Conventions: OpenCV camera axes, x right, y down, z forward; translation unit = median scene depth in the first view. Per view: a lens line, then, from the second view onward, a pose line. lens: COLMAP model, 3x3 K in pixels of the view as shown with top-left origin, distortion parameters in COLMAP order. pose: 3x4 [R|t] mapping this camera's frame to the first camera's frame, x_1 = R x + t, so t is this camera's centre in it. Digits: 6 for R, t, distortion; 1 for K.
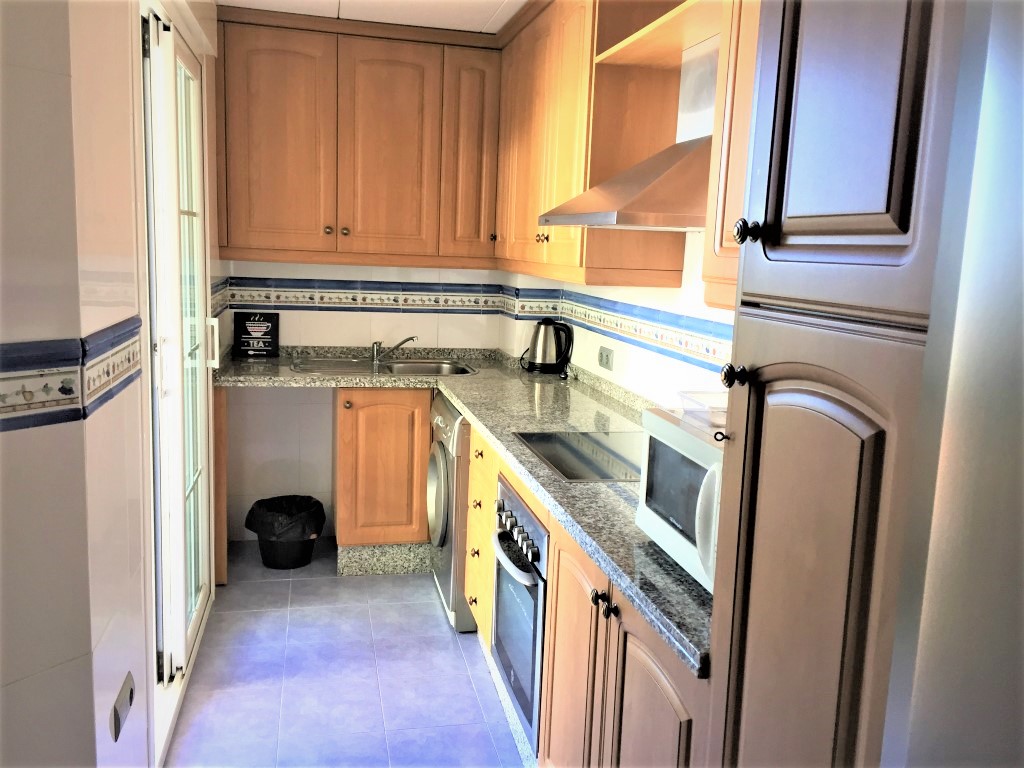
lens RADIAL K [[879.4, 0, 512.6], [0, 879.4, 382.3], [0, 0, 1]] dist [0.002709, -0.001144]
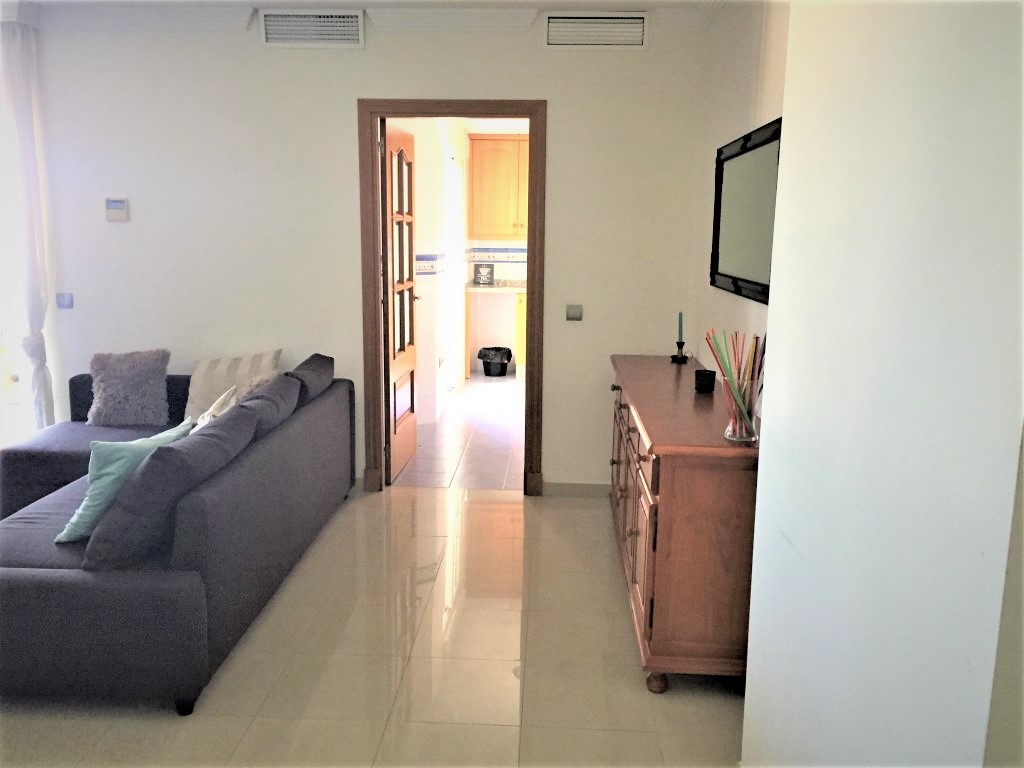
lens RADIAL K [[879.4, 0, 512.6], [0, 879.4, 384.9], [0, 0, 1]] dist [0.002709, -0.001144]
pose [[0.962549, 0.020565, -0.270326, 0.382993], [-0.016433, 0.999711, 0.017541, 0.185733], [0.270608, -0.012442, 0.962609, -1.115999]]
